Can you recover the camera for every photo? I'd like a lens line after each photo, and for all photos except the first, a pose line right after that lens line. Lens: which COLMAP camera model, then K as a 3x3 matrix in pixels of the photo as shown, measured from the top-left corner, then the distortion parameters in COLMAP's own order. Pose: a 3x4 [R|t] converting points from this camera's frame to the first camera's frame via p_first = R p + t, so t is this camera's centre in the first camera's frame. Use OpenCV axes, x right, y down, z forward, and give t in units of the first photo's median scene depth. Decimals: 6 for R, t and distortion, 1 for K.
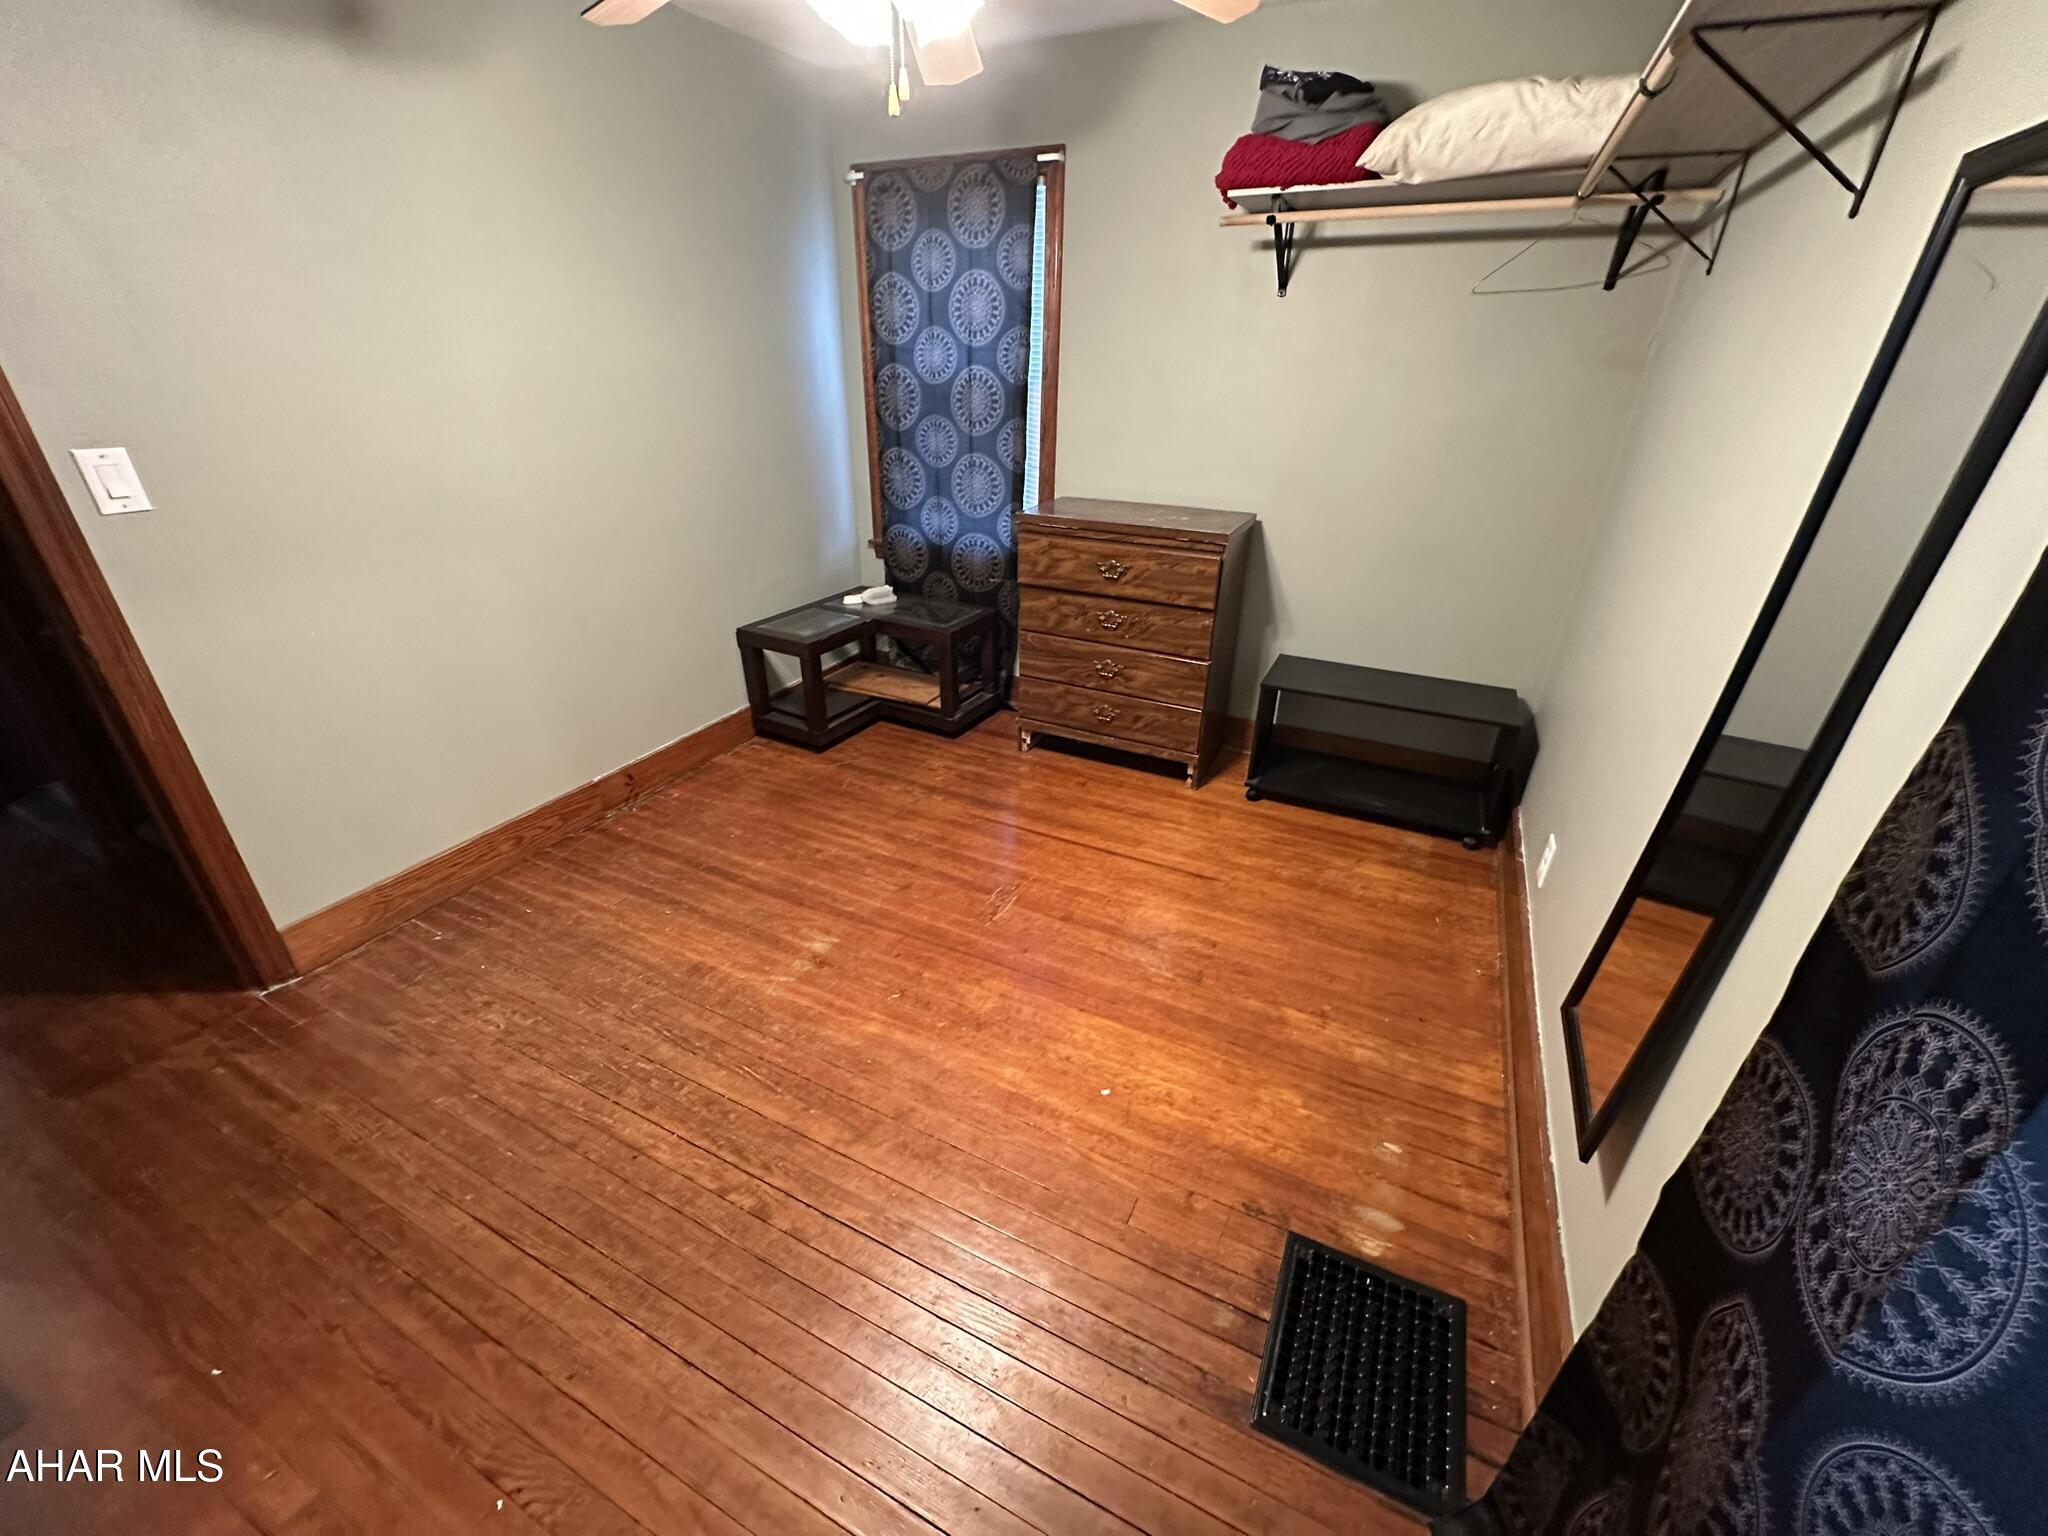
lens RADIAL K [[816.5, 0, 1019.7], [0, 816.5, 770.0], [0, 0, 1]] dist [-0.000965, 0.000261]
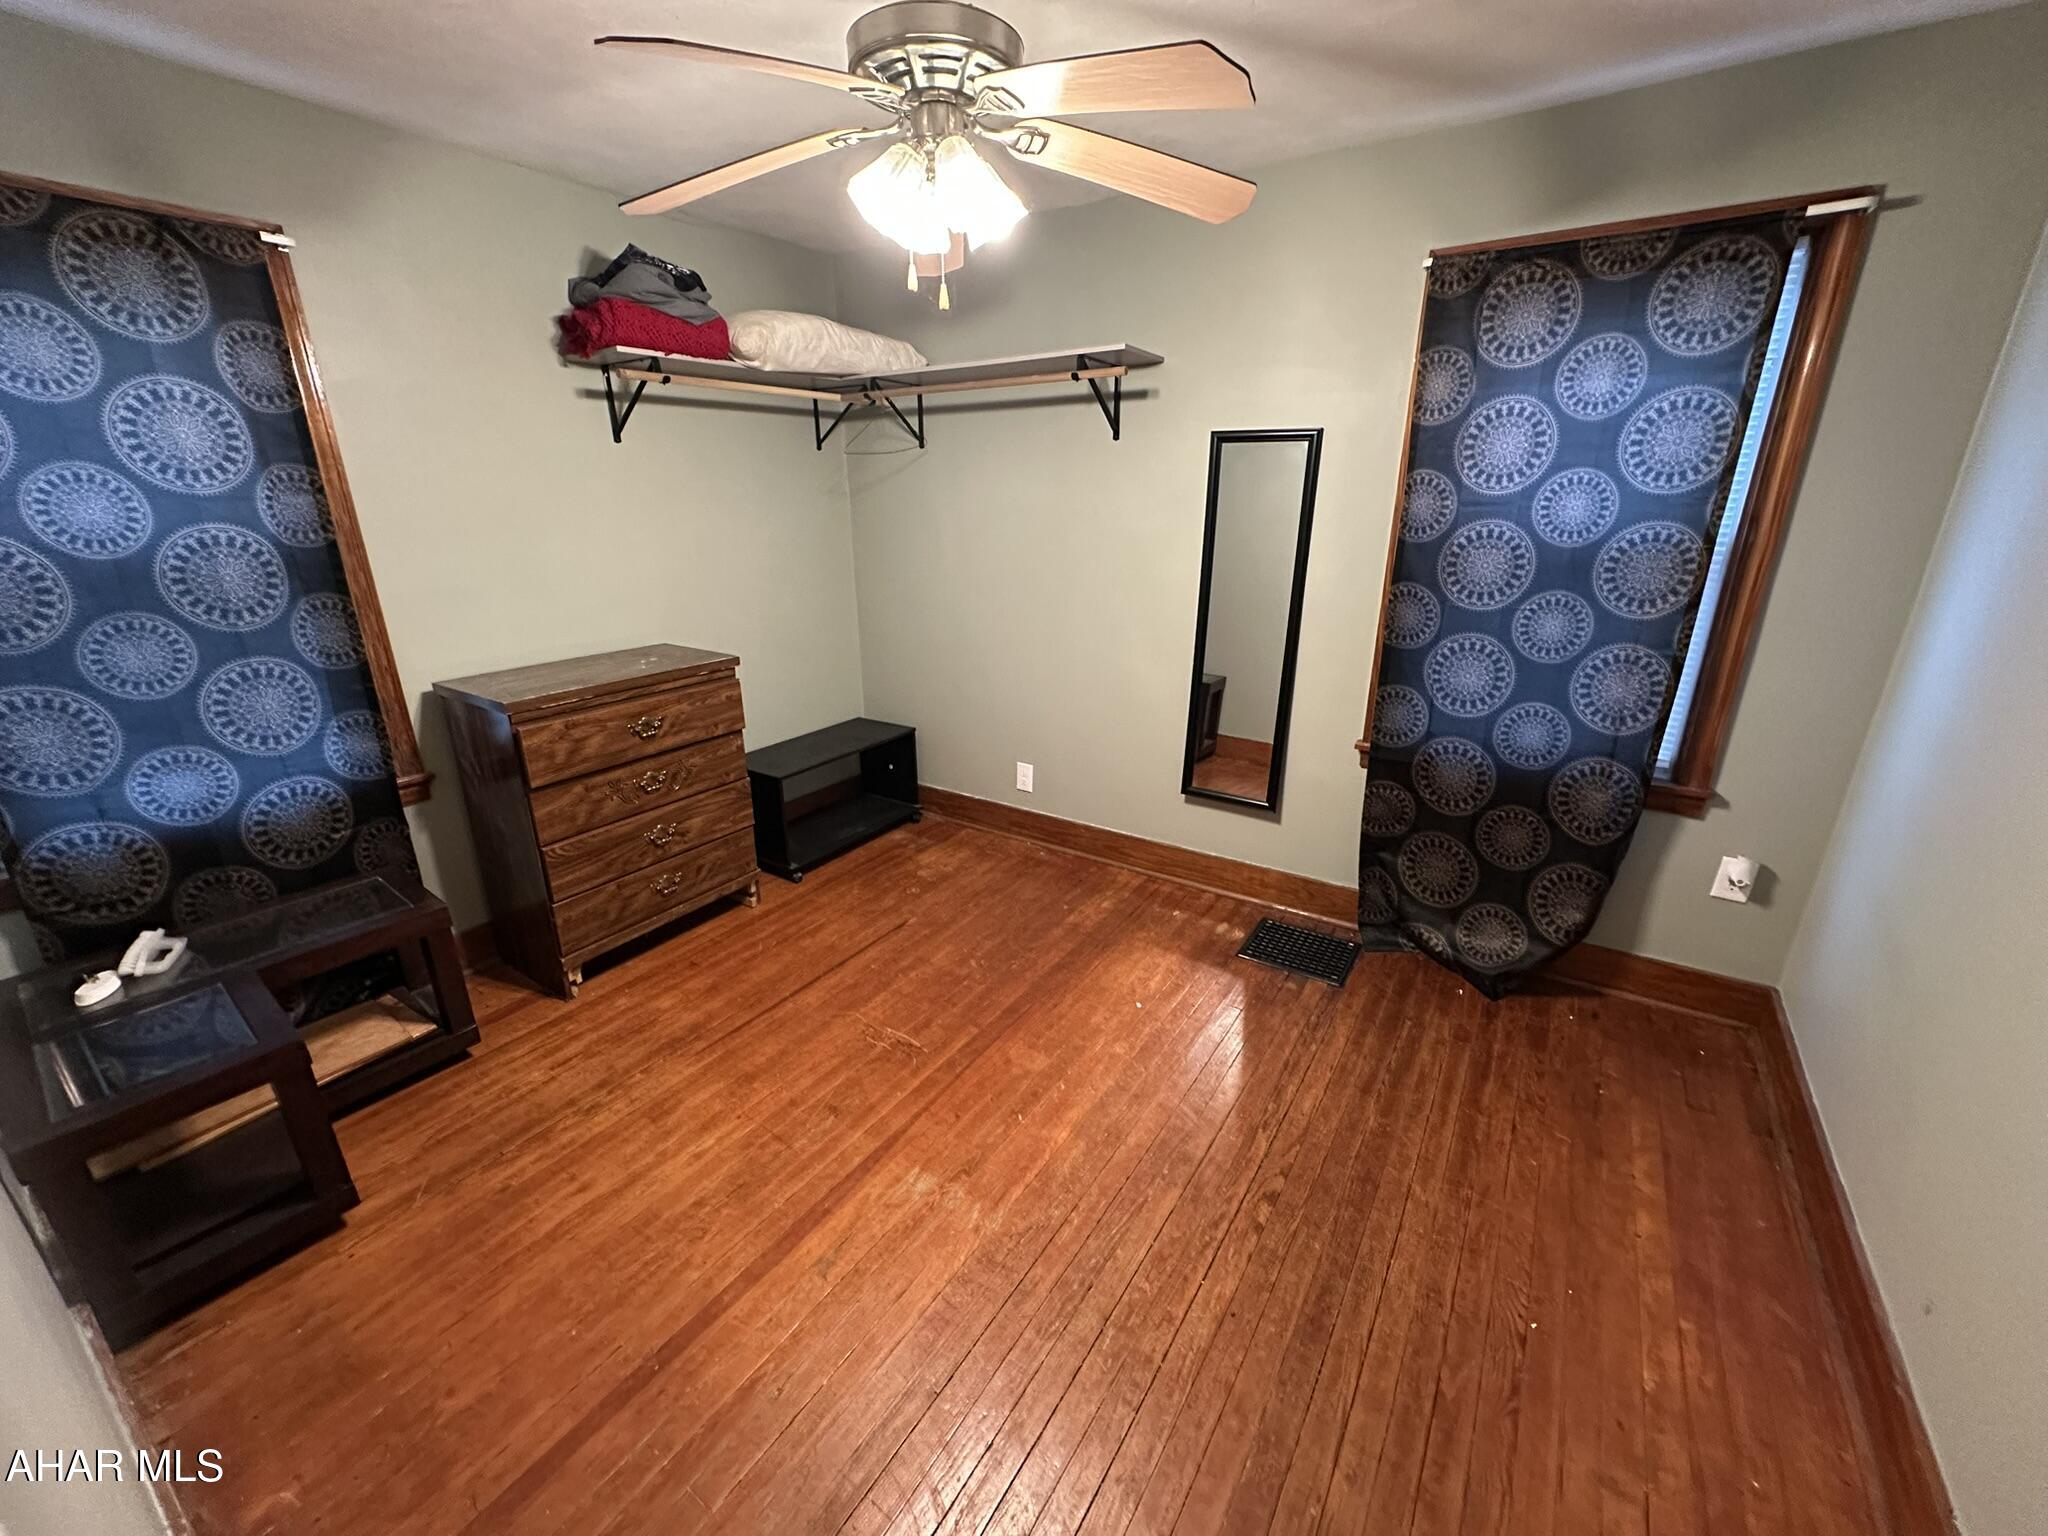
lens RADIAL K [[816.5, 0, 1023.4], [0, 816.5, 771.7], [0, 0, 1]] dist [-0.000965, 0.000261]
pose [[0.122987, -0.341092, 0.931950, -0.663196], [0.452071, 0.855244, 0.253359, -0.235655], [-0.883463, 0.390148, 0.259381, 0.410000]]
